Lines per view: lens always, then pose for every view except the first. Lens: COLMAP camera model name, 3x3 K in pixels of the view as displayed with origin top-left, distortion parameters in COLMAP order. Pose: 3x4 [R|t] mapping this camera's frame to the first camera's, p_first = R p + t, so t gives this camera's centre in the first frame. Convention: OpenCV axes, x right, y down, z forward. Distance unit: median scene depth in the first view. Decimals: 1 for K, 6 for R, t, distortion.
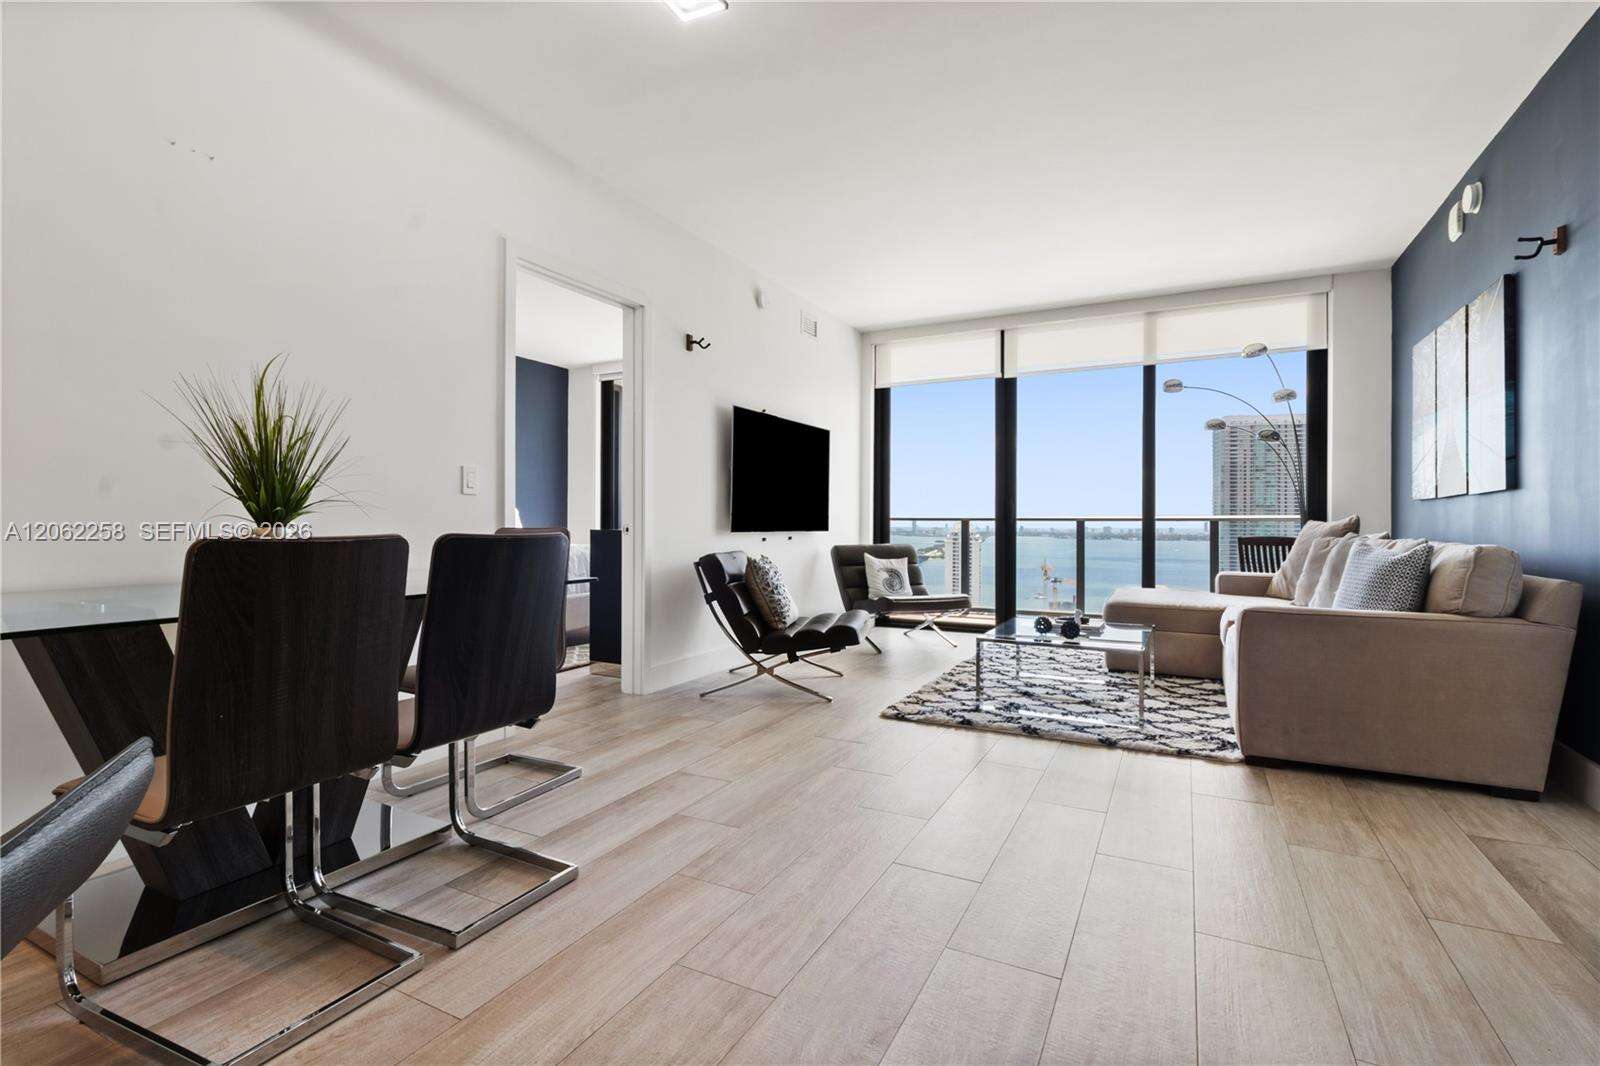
lens RADIAL K [[742.9, 0, 807.2], [0, 742.9, 524.3], [0, 0, 1]] dist [0.004316, 0.000095]
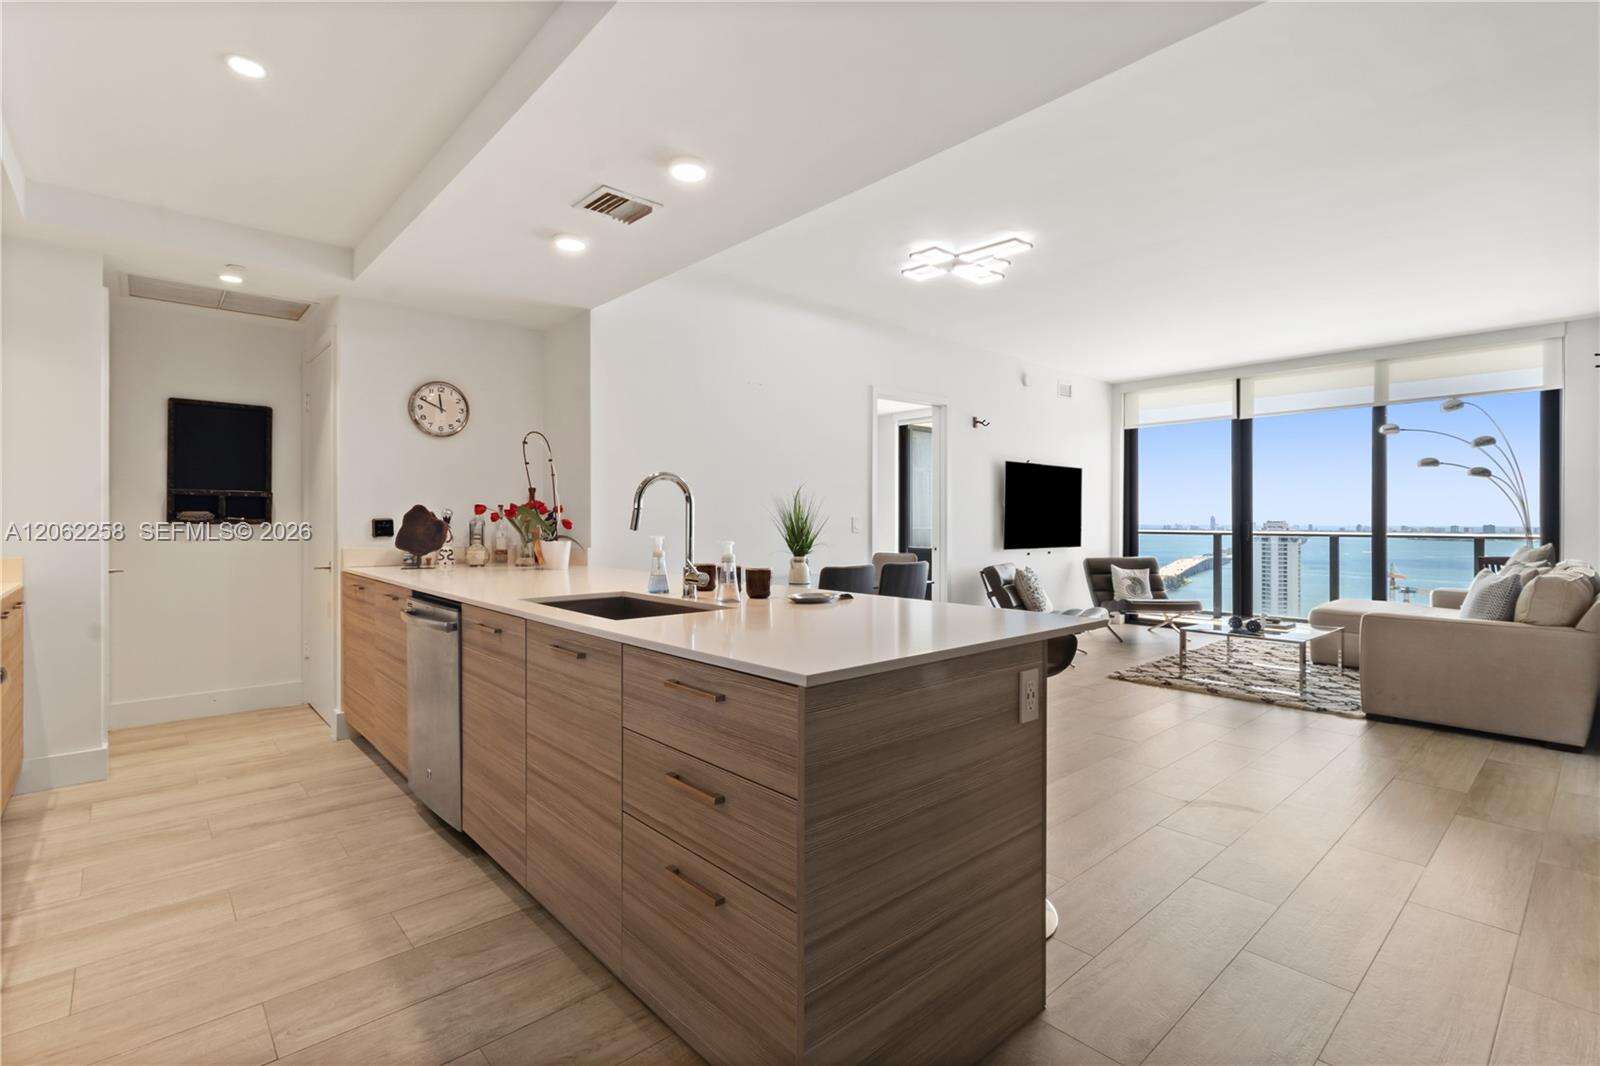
lens RADIAL K [[742.9, 0, 802.3], [0, 742.9, 519.0], [0, 0, 1]] dist [0.004316, 0.000095]
pose [[0.935329, -0.001381, -0.353777, 0.036346], [-0.000397, 0.999988, -0.004954, -0.036766], [0.353779, 0.004774, 0.935317, -0.426962]]
